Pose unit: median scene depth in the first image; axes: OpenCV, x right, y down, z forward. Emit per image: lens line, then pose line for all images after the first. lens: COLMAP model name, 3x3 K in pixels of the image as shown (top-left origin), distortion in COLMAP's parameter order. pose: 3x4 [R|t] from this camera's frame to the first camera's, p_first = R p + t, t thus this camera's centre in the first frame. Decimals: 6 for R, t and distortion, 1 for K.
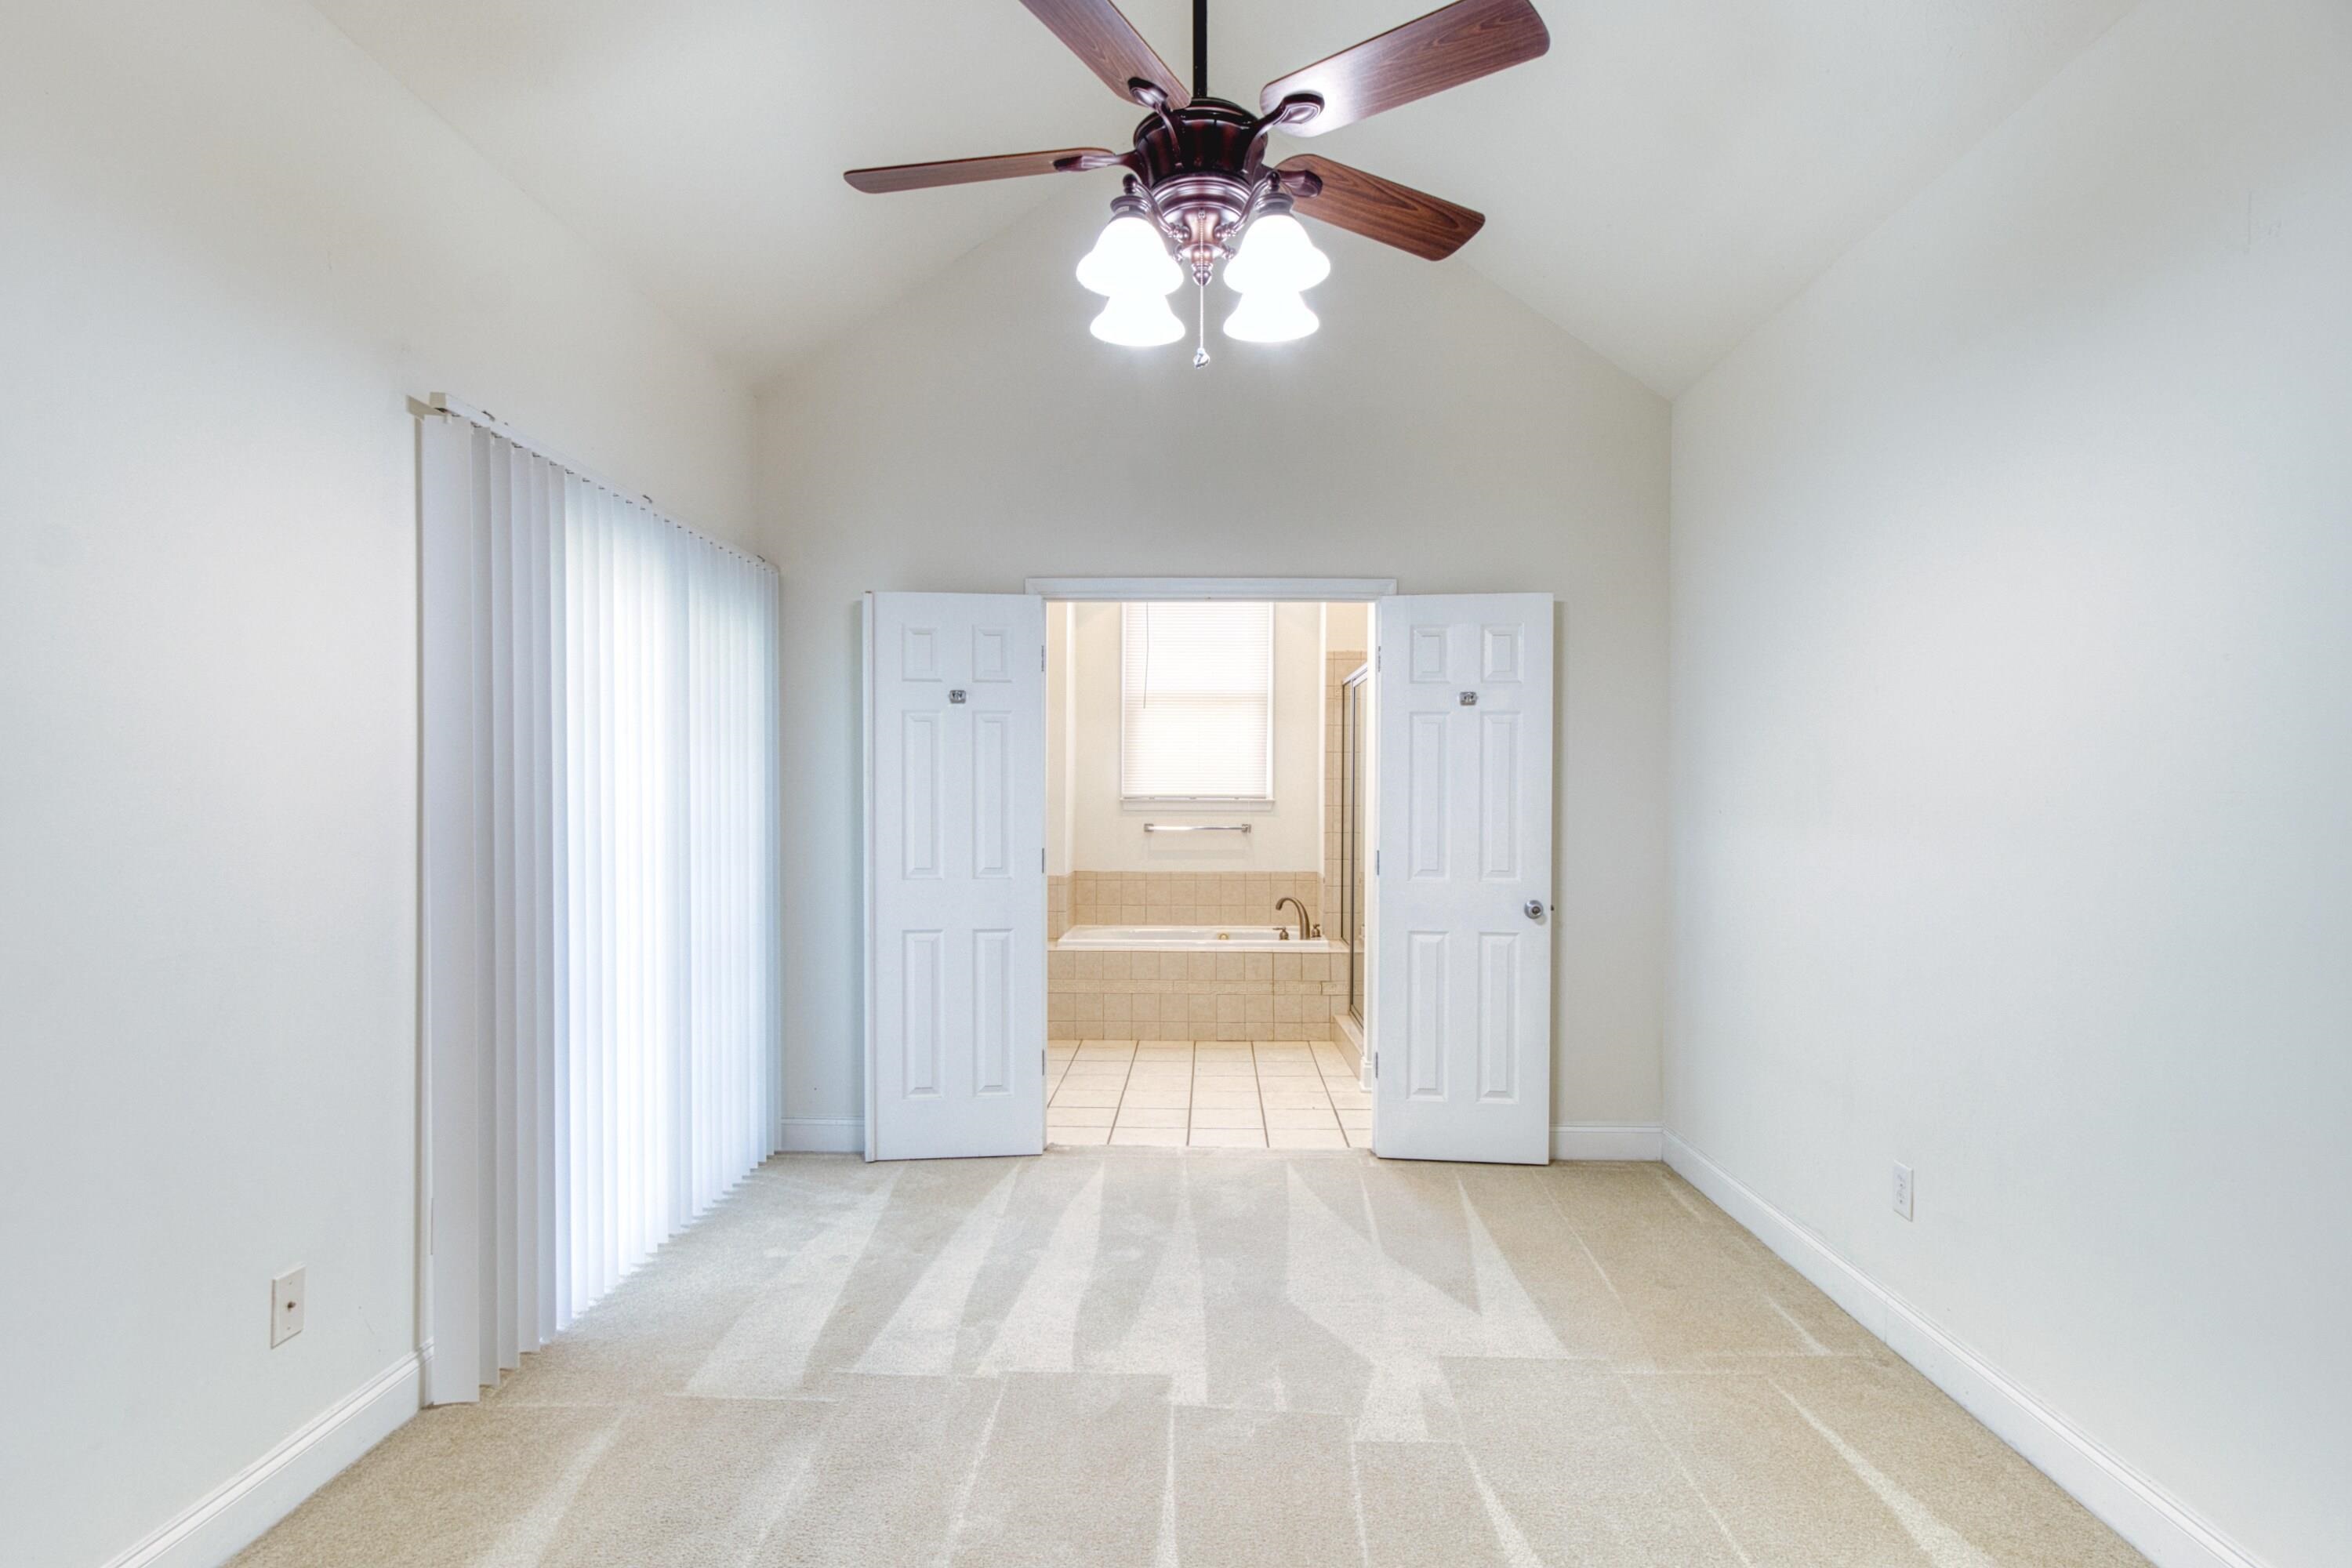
lens RADIAL K [[1239.2, 0, 1192.2], [0, 1239.2, 815.0], [0, 0, 1]] dist [0.001314, 0.000348]
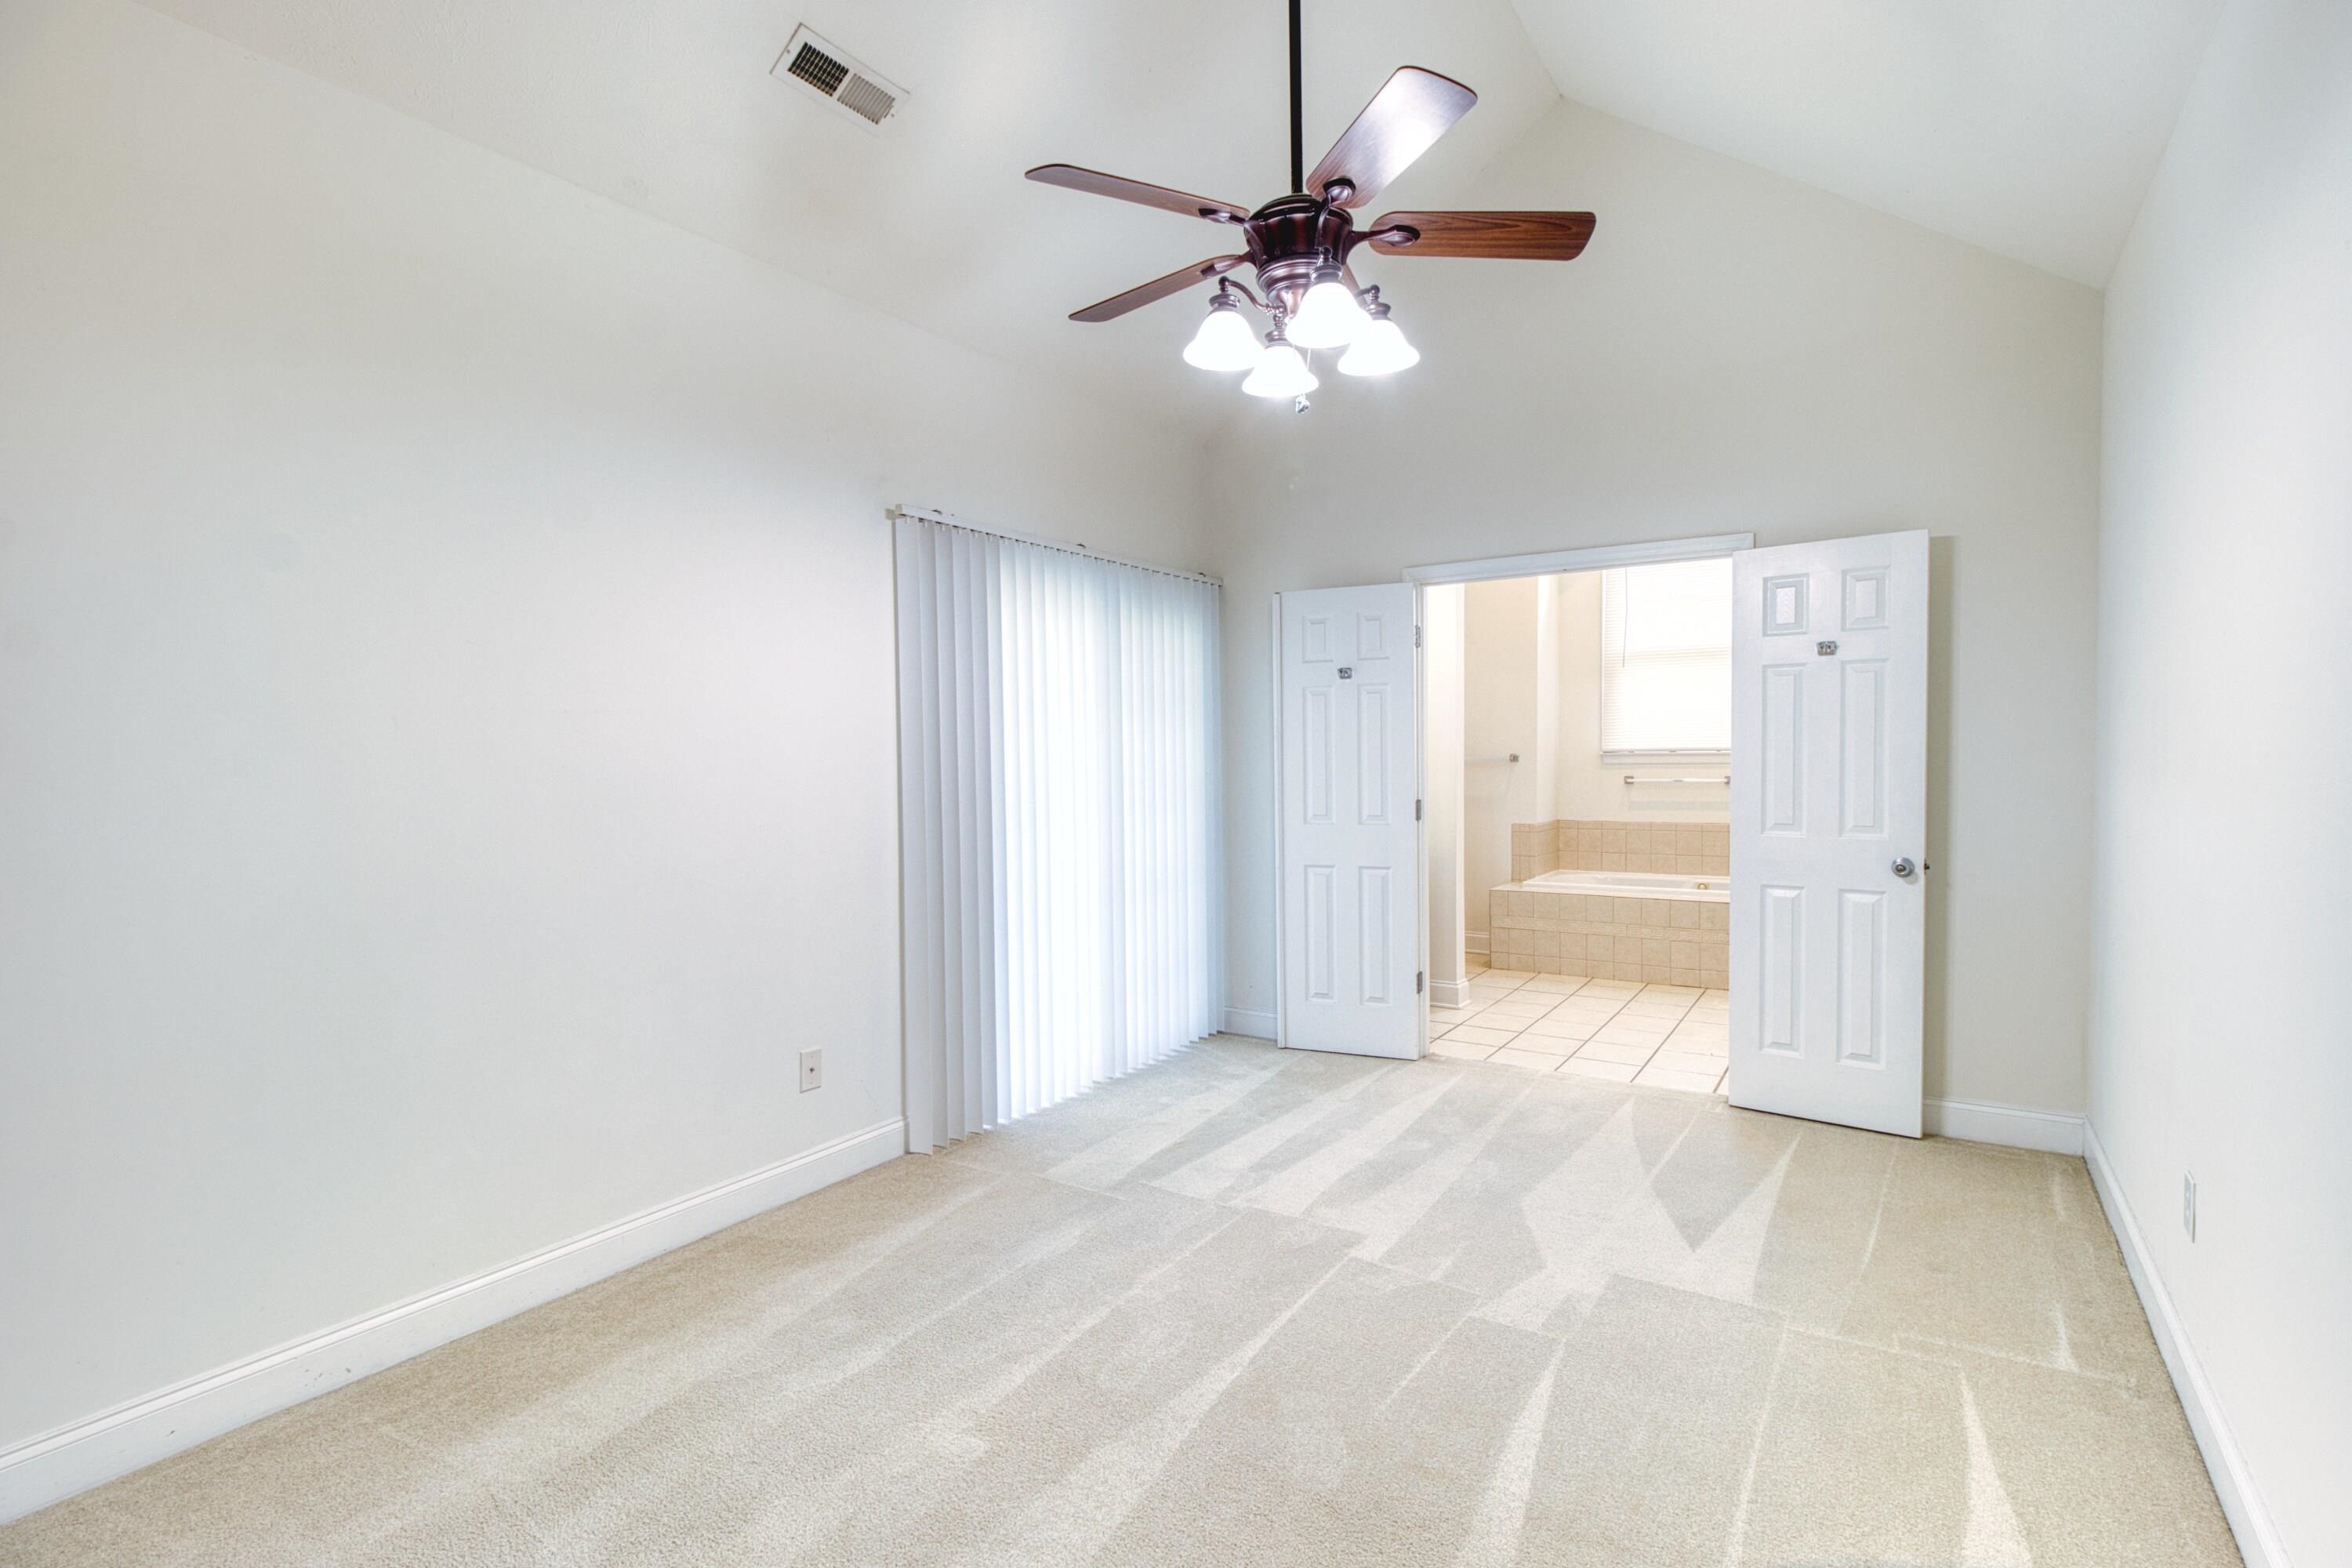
lens RADIAL K [[1124.6, 0, 1212.1], [0, 1124.6, 790.2], [0, 0, 1]] dist [-0.000437, 0.000556]
pose [[0.855766, 0.002961, -0.517355, 0.267244], [0.007776, 0.999797, 0.018585, -0.002957], [0.517305, -0.019928, 0.855569, -0.006008]]
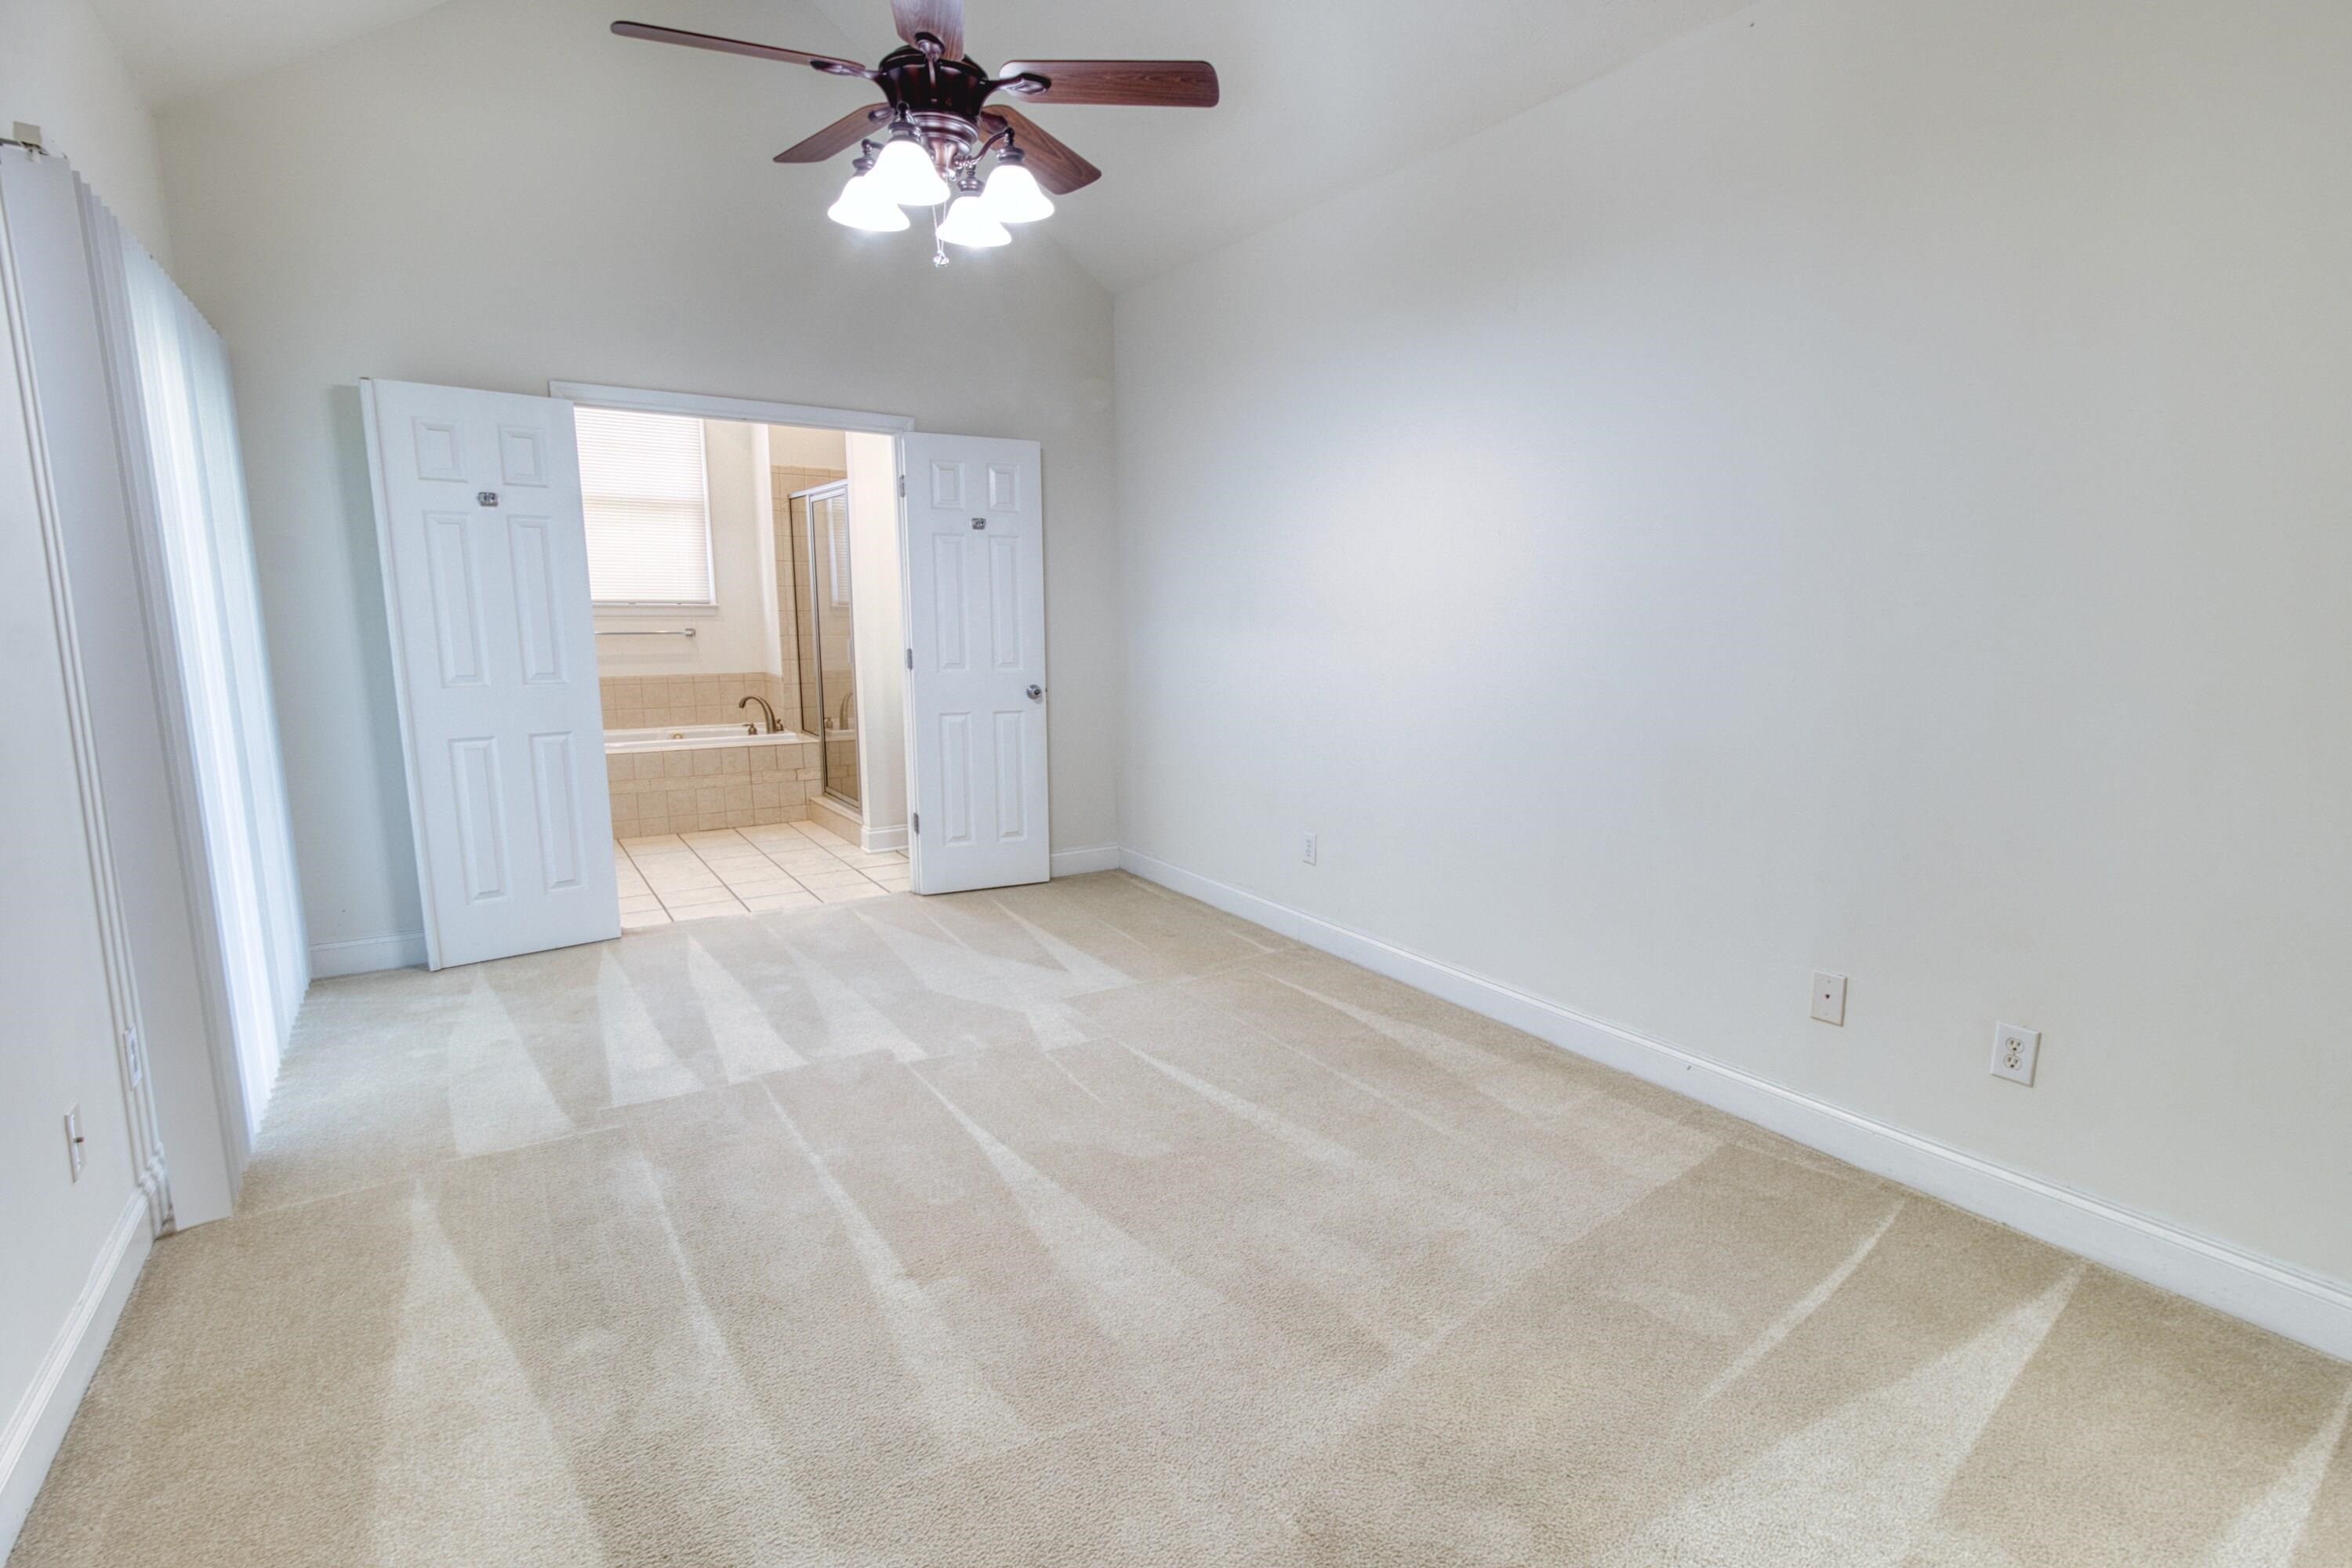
lens RADIAL K [[1137.2, 0, 1240.6], [0, 1137.2, 791.7], [0, 0, 1]] dist [0.000460, 0.000329]
pose [[0.813037, -0.091849, 0.574921, -0.244563], [0.004243, 0.988386, 0.151904, -0.000824], [-0.582197, -0.121064, 0.803984, -0.101947]]
